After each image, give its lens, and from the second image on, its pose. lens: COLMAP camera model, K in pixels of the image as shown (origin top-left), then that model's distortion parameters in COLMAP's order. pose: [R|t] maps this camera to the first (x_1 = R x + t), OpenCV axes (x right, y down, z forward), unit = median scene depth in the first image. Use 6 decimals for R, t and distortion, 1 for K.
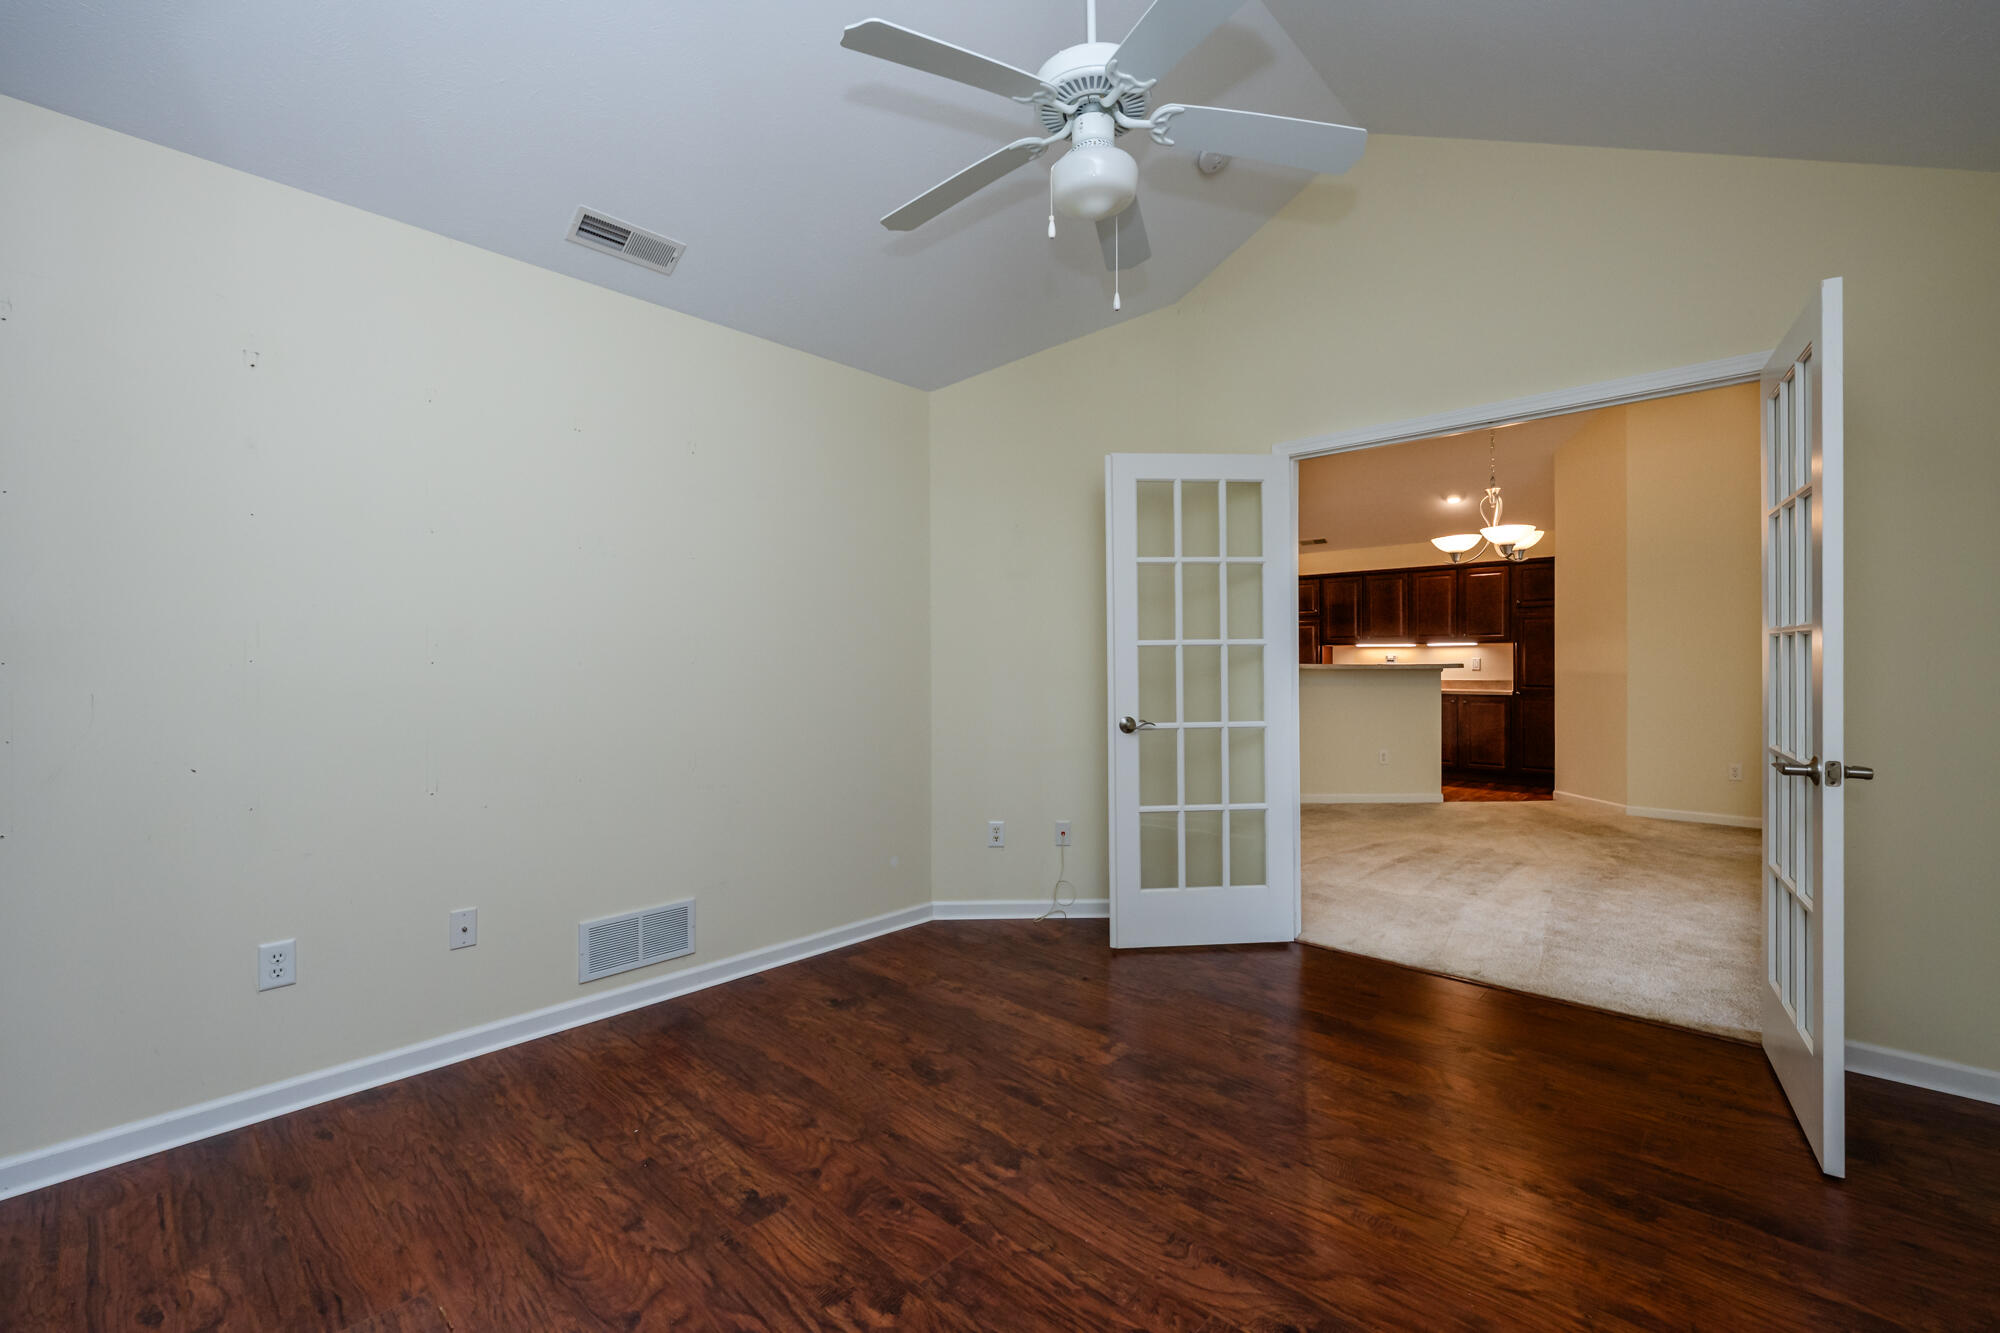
lens RADIAL K [[834.1, 0, 995.2], [0, 834.1, 665.1], [0, 0, 1]] dist [0.001099, -0.000235]
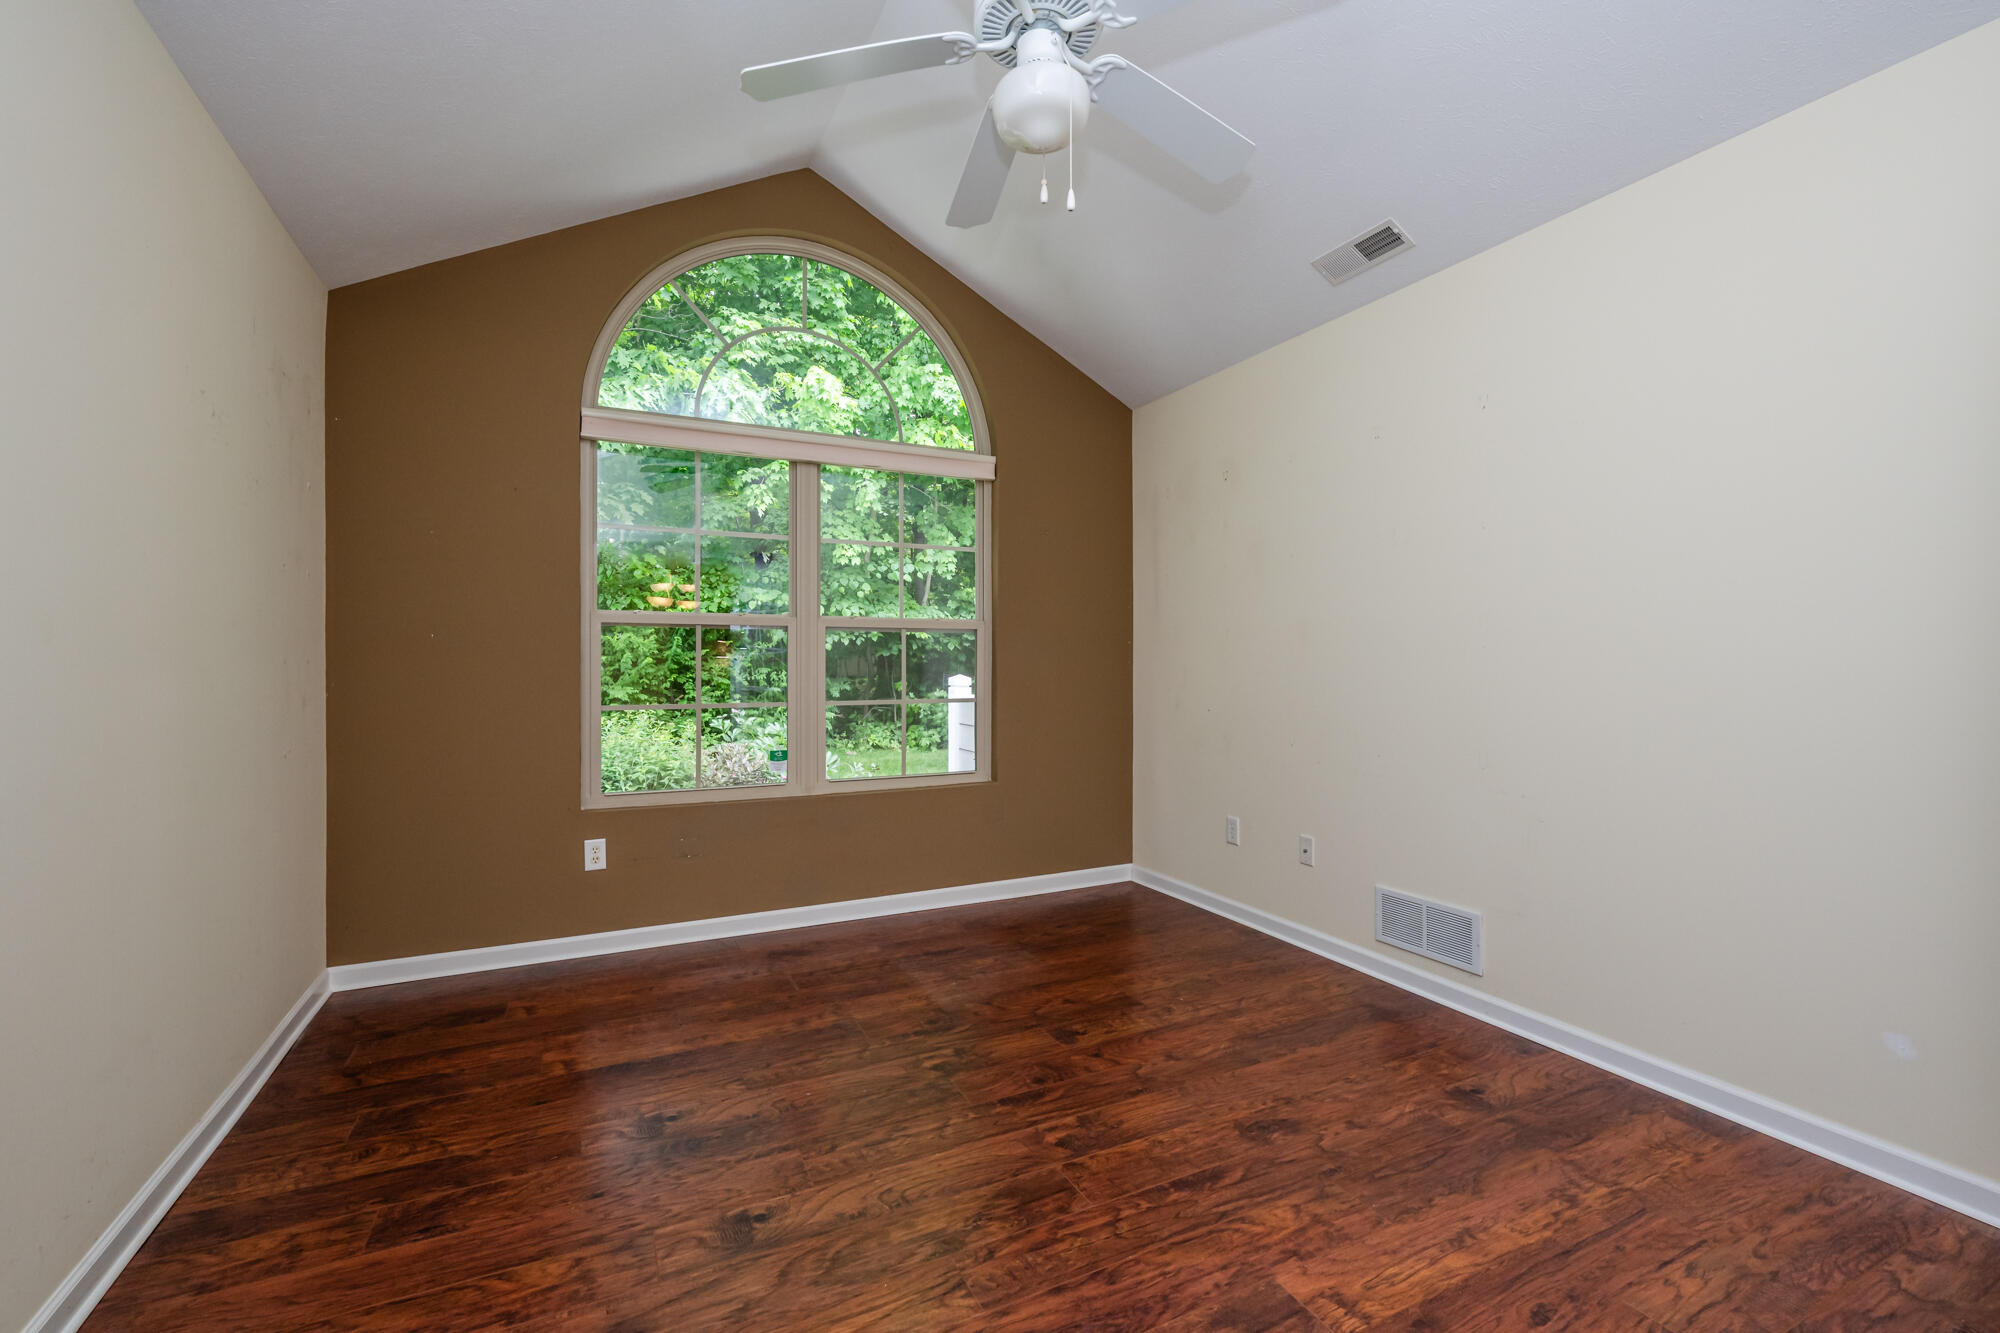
lens RADIAL K [[834.1, 0, 994.6], [0, 834.1, 669.0], [0, 0, 1]] dist [0.001099, -0.000235]
pose [[-0.347450, 0.010388, -0.937641, 0.938437], [-0.000203, 0.999938, 0.011153, 0.017027], [0.937699, 0.004066, -0.347426, 1.209996]]
